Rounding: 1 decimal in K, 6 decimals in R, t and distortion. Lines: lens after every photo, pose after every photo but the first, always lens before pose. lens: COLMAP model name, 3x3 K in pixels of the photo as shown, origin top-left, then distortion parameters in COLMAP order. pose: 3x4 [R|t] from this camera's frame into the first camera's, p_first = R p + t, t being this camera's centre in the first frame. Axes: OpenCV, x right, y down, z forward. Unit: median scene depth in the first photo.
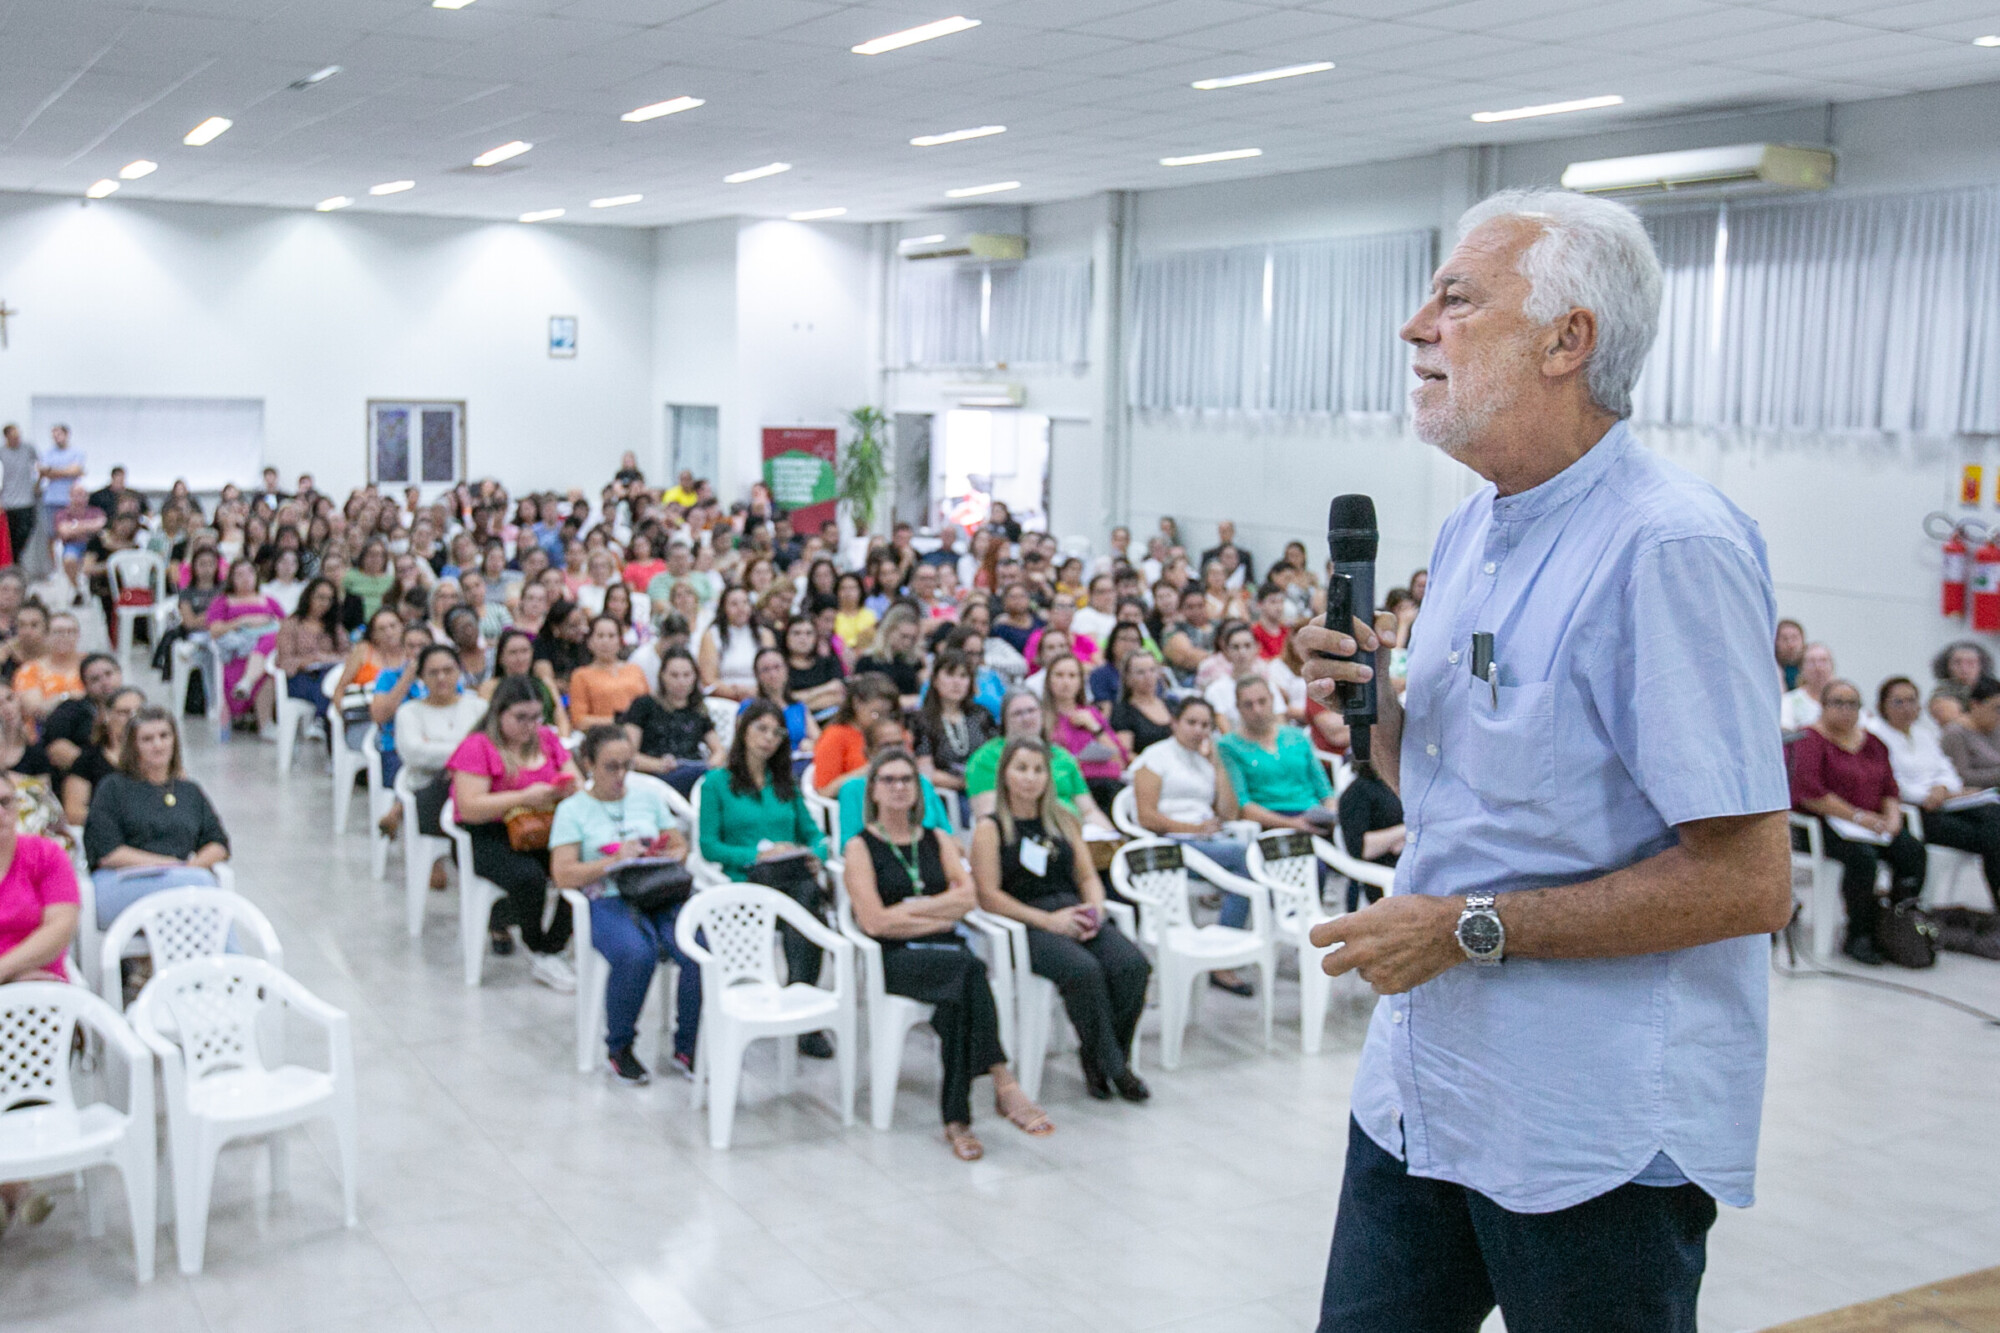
lens RADIAL K [[1847.7, 0, 1005.2], [0, 1847.7, 672.0], [0, 0, 1]] dist [0.012018, 0.000000]
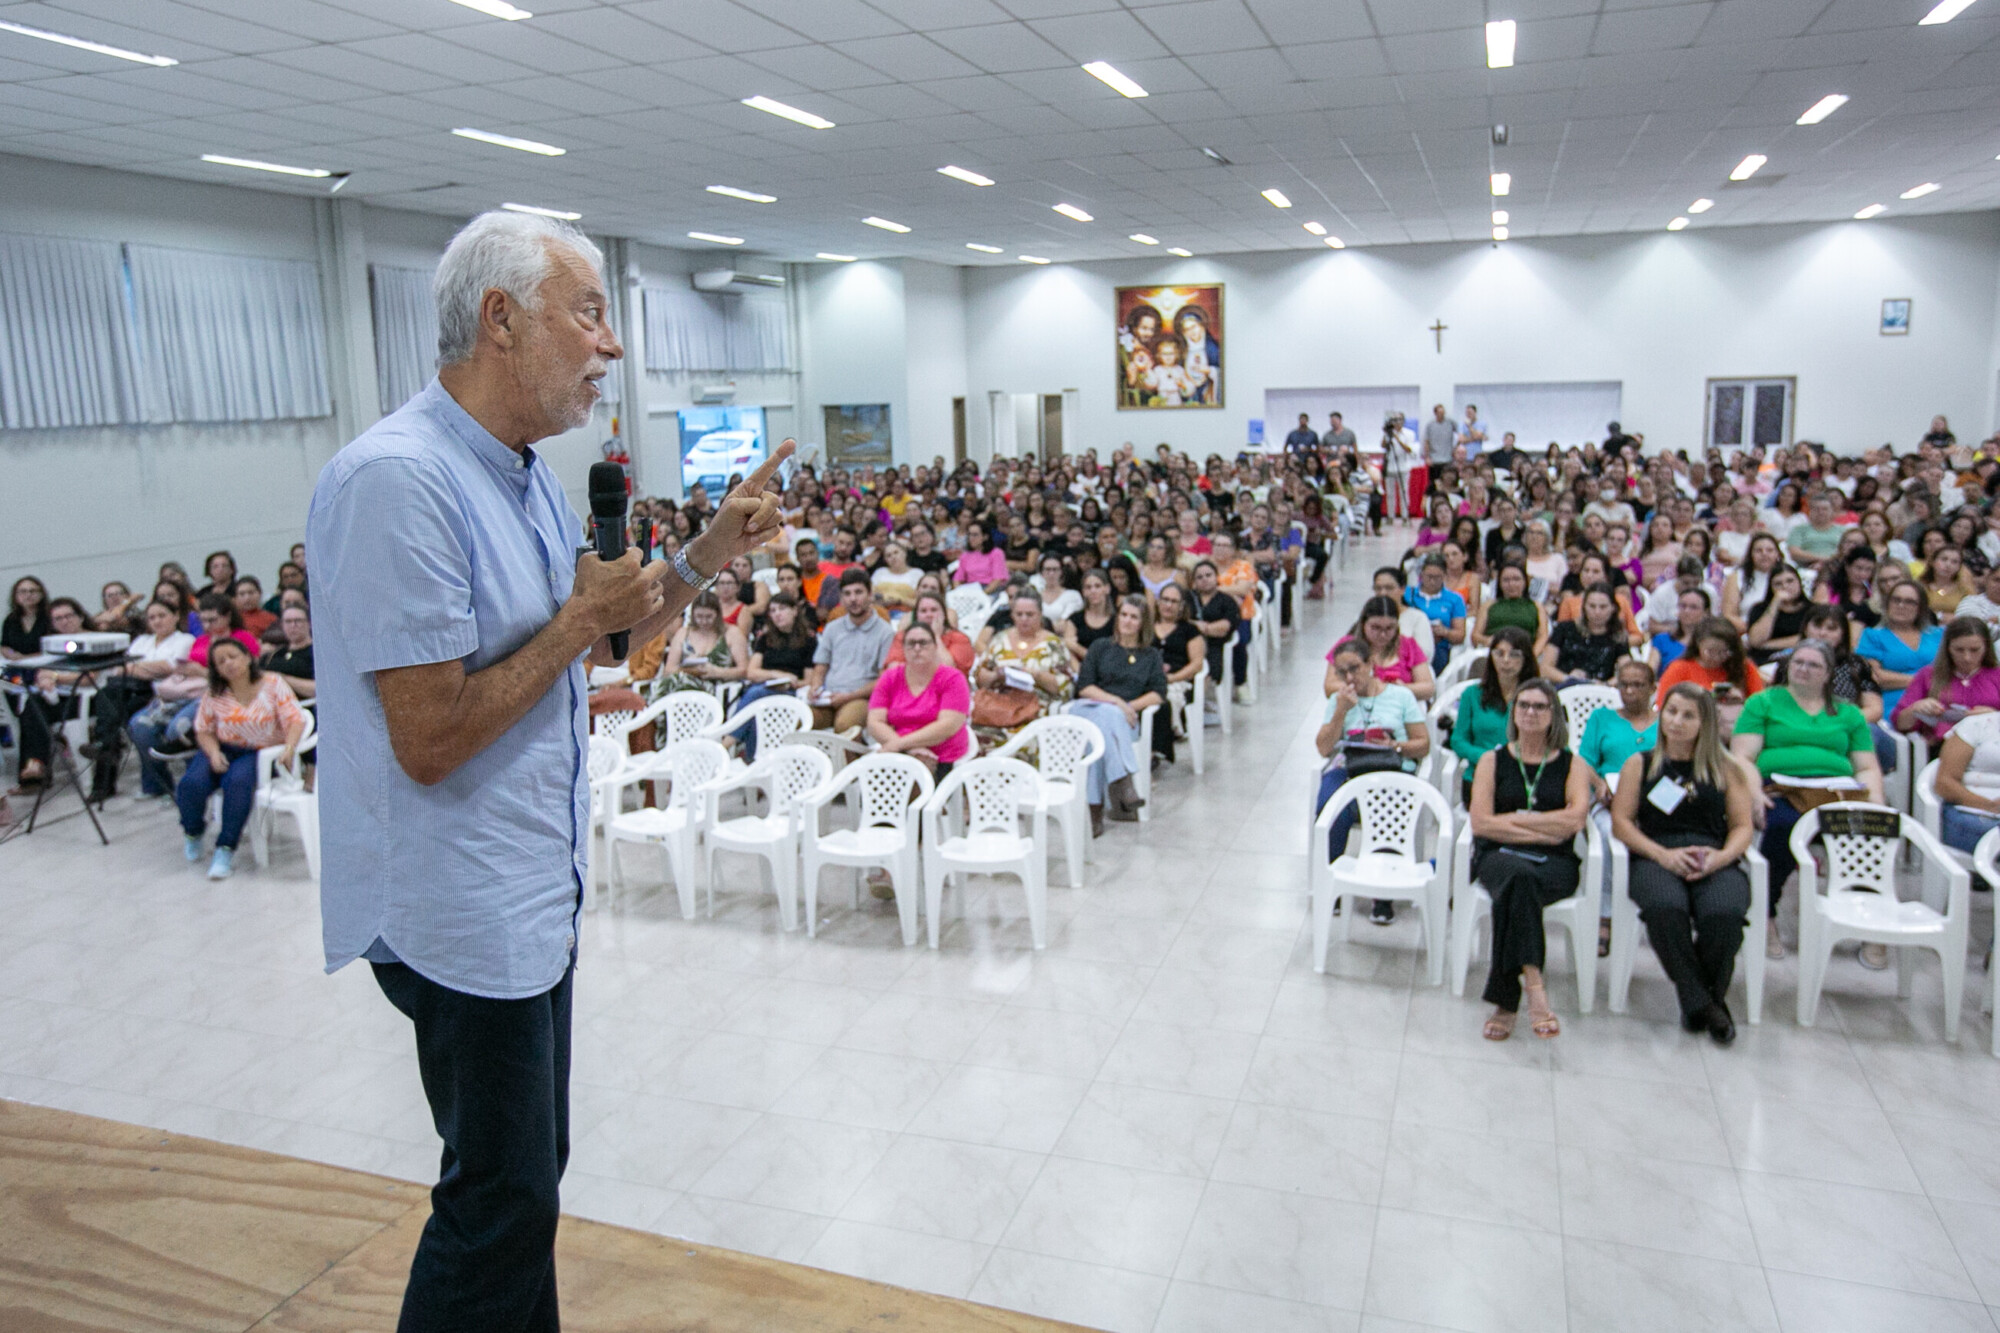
lens RADIAL K [[1370.1, 0, 1001.4], [0, 1370.1, 661.8], [0, 0, 1]] dist [-0.002482, 0.001292]
pose [[0.691579, 0.108086, -0.714168, 0.240587], [-0.068852, 0.994103, 0.083778, -0.013164], [0.719012, -0.008767, 0.694943, 0.134782]]
